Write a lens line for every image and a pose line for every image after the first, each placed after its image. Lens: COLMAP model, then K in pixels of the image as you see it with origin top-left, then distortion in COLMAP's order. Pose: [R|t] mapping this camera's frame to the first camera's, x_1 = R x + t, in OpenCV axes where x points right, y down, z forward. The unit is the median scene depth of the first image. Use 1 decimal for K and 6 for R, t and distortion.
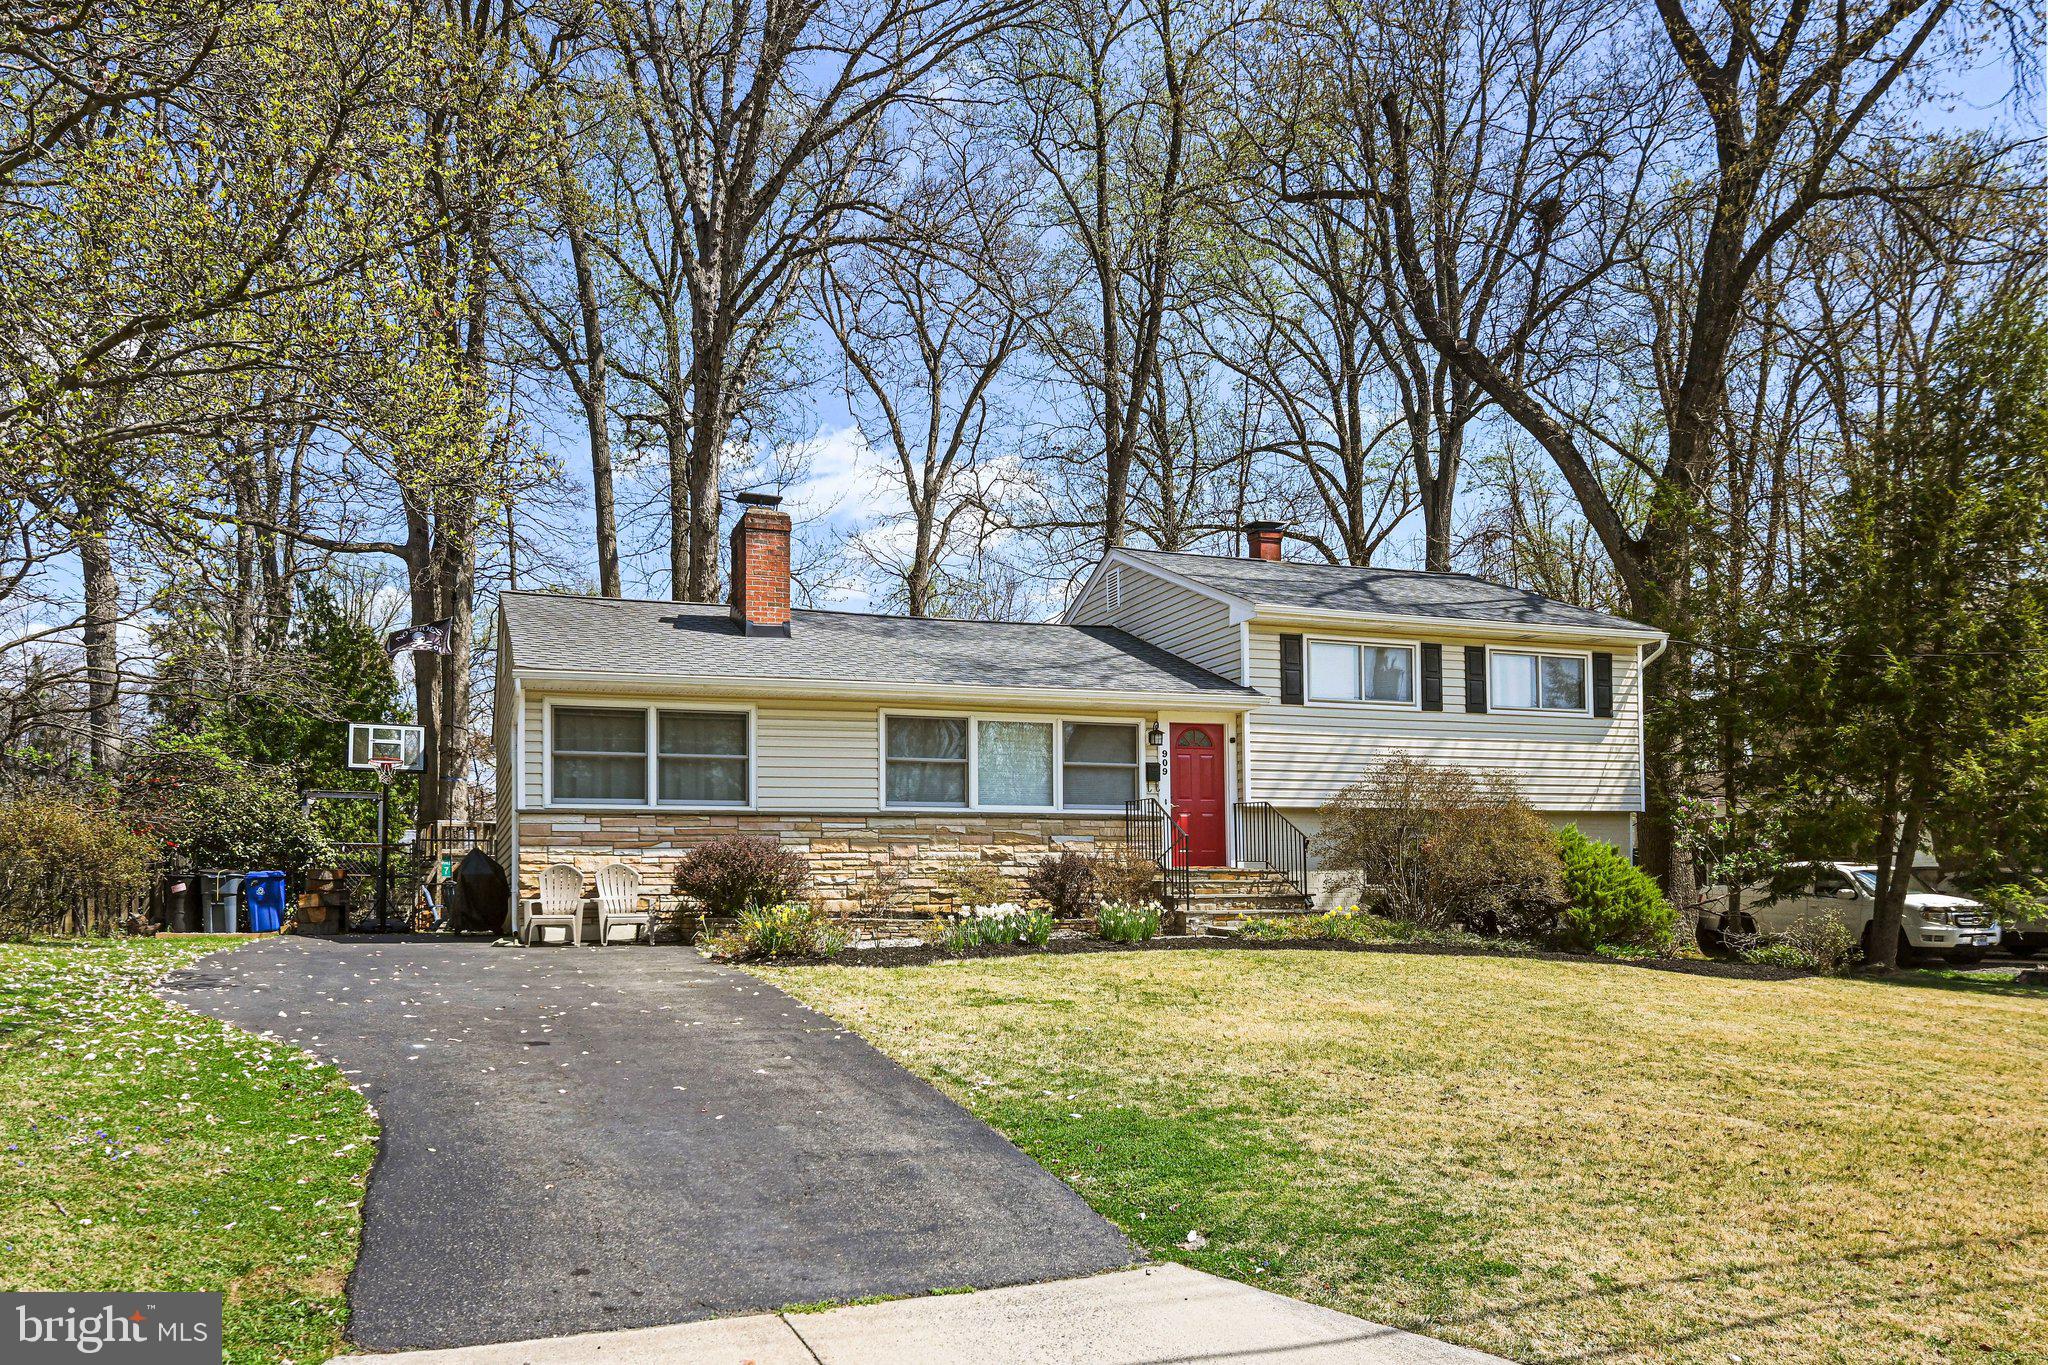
lens RADIAL K [[1627.3, 0, 1020.9], [0, 1627.3, 897.5], [0, 0, 1]] dist [-0.007168, -0.004641]
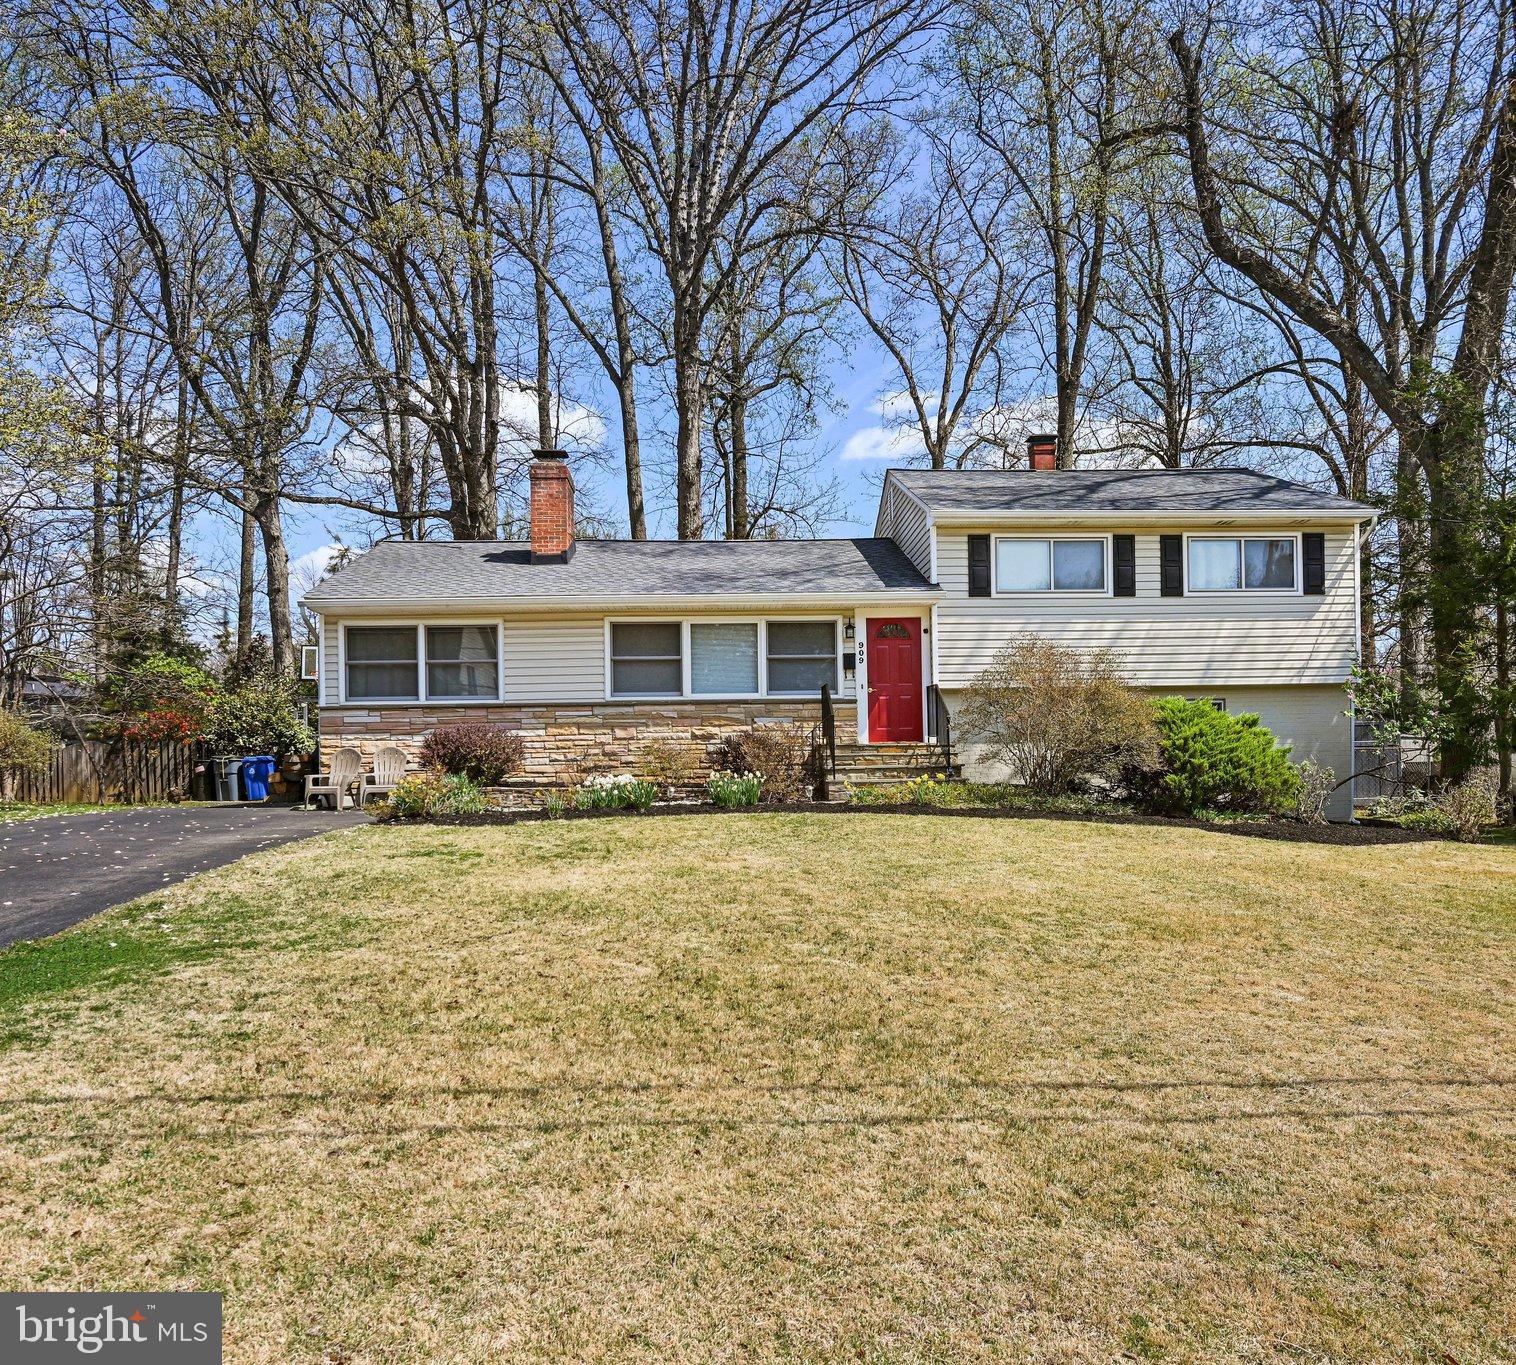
lens RADIAL K [[1310.3, 0, 763.2], [0, 1310.3, 807.9], [0, 0, 1]] dist [-0.005338, -0.008962]
pose [[0.950553, -0.000249, -0.310563, 0.312952], [0.008196, 0.999671, 0.024284, 0.004462], [0.310455, -0.025629, 0.950242, 0.087540]]
